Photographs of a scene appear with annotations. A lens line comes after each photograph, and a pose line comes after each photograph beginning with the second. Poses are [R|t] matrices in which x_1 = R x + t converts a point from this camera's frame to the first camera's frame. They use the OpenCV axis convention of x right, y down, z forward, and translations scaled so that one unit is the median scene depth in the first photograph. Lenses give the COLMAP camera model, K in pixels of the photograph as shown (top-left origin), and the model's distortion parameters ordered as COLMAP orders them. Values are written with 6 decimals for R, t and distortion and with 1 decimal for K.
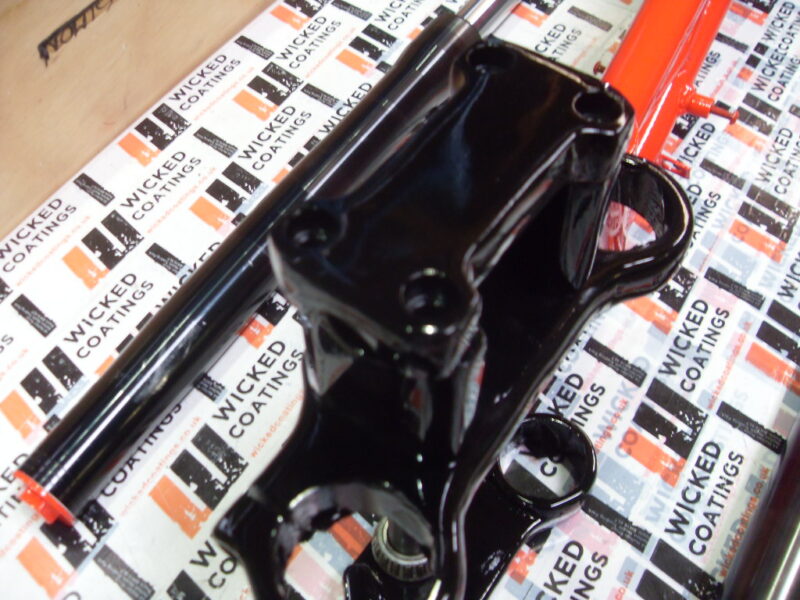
lens RADIAL K [[884.4, 0, 399.9], [0, 884.4, 303.5], [0, 0, 1]] dist [-0.136019, 0.000000]
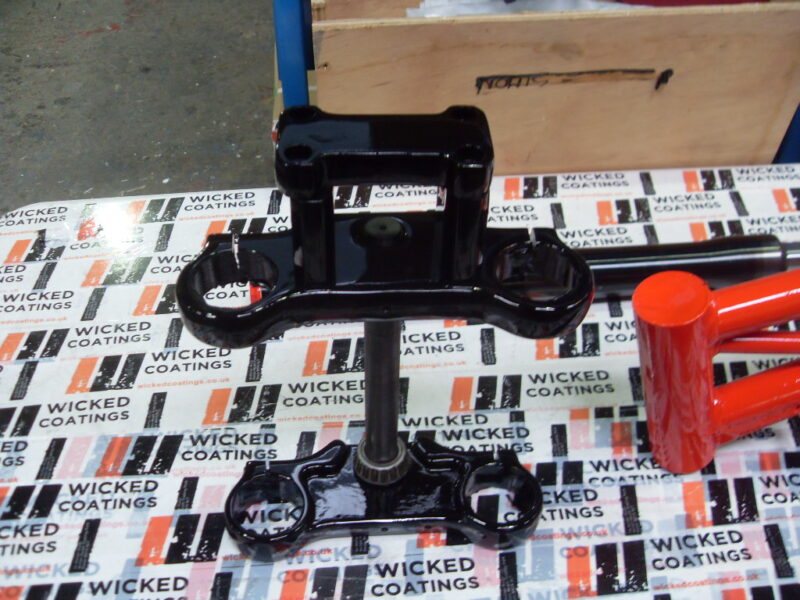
lens RADIAL K [[884.4, 0, 398.3], [0, 884.4, 298.4], [0, 0, 1]] dist [-0.136019, 0.000000]
pose [[0.619871, 0.561688, -0.547966, 0.552123], [-0.648964, 0.759522, 0.044420, 0.003013], [0.441142, 0.328075, 0.835321, -0.188344]]
